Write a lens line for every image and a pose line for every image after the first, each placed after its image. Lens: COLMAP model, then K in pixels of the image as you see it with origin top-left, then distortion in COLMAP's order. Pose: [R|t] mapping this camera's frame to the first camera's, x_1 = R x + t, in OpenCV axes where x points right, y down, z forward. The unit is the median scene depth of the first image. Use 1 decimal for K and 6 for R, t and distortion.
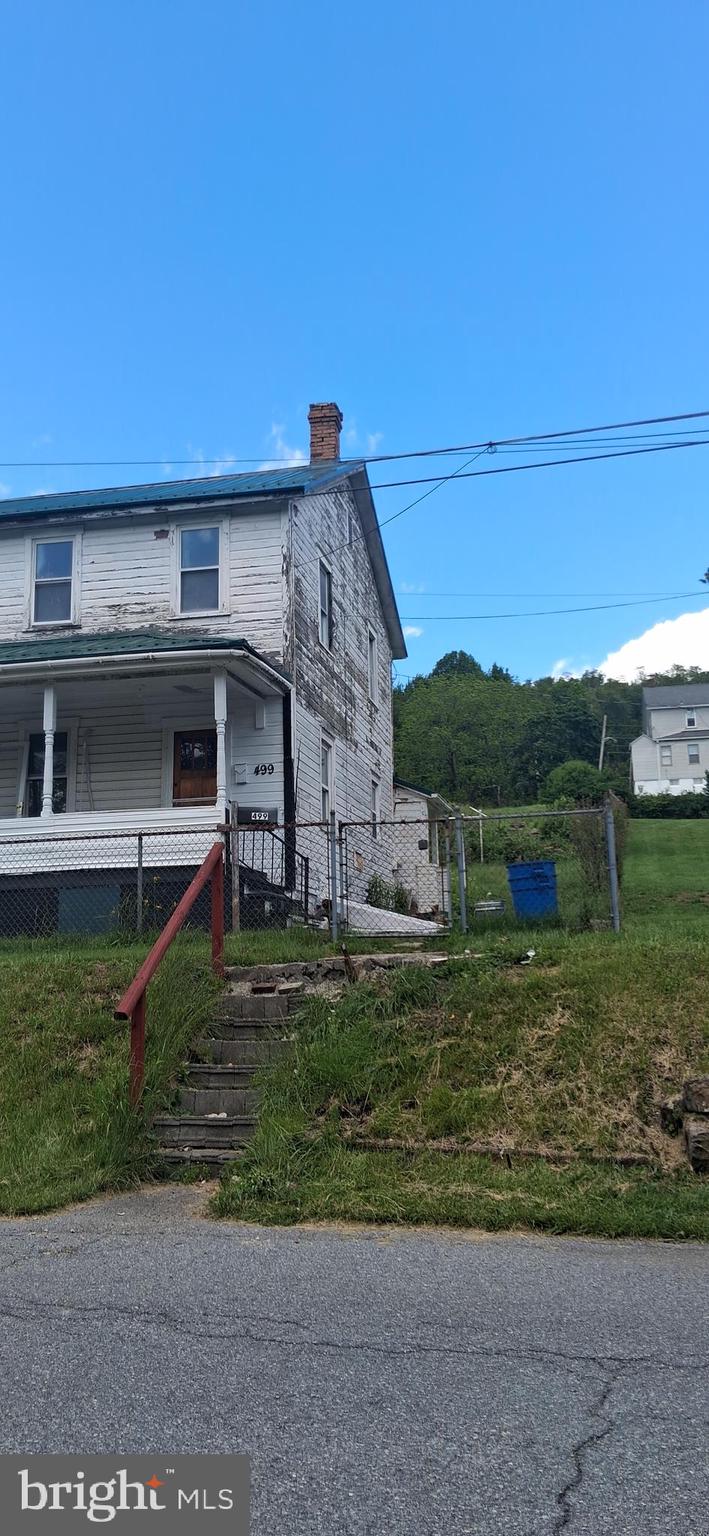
lens RADIAL K [[1204.9, 0, 341.1], [0, 1204.9, 781.4], [0, 0, 1]] dist [0.008042, -0.126710]
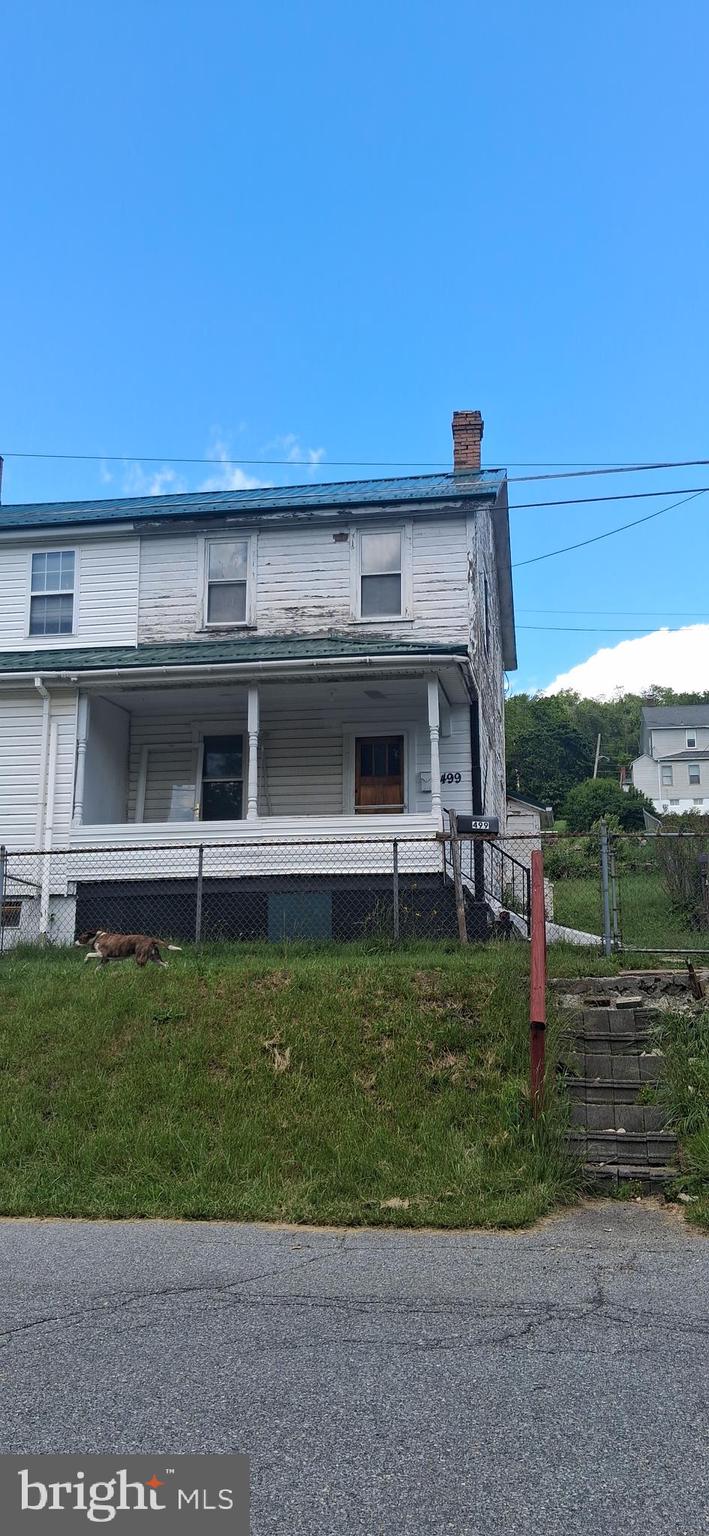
lens RADIAL K [[1204.9, 0, 315.3], [0, 1204.9, 791.8], [0, 0, 1]] dist [0.008042, -0.126710]
pose [[0.999565, 0.029251, -0.003821, -0.163831], [-0.029251, 0.999572, 0.000094, 0.004350], [0.003822, 0.000018, 0.999993, 0.010038]]
